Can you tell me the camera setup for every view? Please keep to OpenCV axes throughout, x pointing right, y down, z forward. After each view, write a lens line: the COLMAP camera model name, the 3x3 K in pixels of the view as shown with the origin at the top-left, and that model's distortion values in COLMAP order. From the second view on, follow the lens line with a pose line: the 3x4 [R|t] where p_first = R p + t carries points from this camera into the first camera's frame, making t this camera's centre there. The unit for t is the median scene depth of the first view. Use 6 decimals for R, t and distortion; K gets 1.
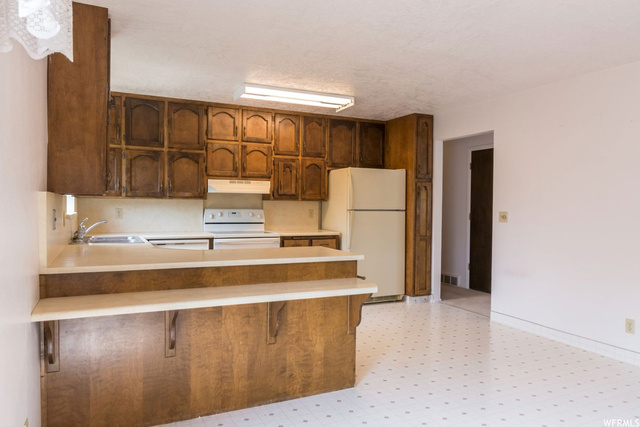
lens RADIAL K [[442.6, 0, 314.2], [0, 442.6, 213.6], [0, 0, 1]] dist [0.001042, -0.003871]
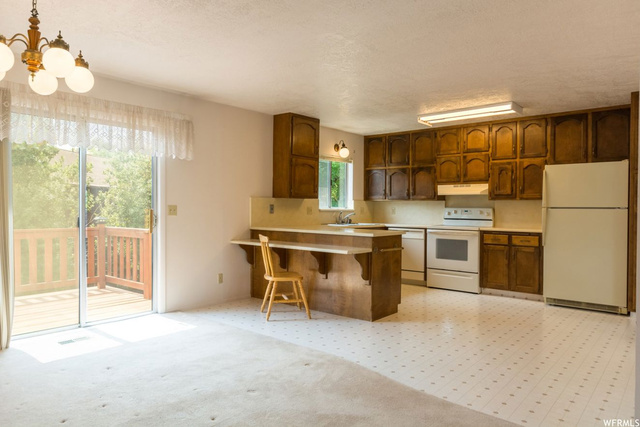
lens RADIAL K [[442.6, 0, 318.2], [0, 442.6, 211.5], [0, 0, 1]] dist [0.001042, -0.003871]
pose [[0.421966, -0.000409, -0.906612, 0.781616], [-0.020183, 0.999748, -0.009845, 0.020830], [0.906387, 0.022452, 0.421851, 0.110077]]
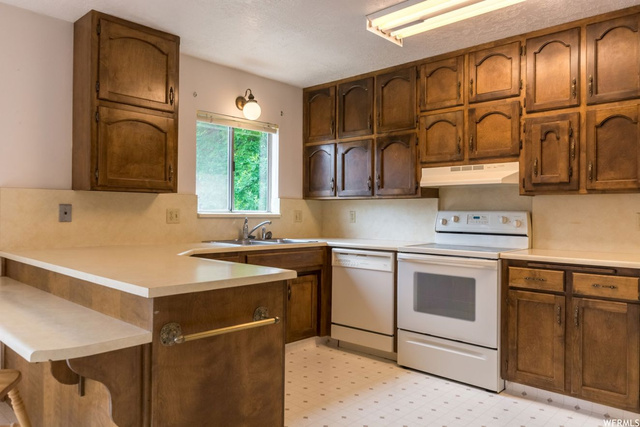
lens RADIAL K [[460.8, 0, 317.2], [0, 460.8, 211.2], [0, 0, 1]] dist [-0.001280, -0.003465]
pose [[0.370371, -0.010270, -0.928827, 0.362677], [-0.021905, 0.999564, -0.019786, 0.008161], [0.928625, 0.027674, 0.369985, 0.552509]]
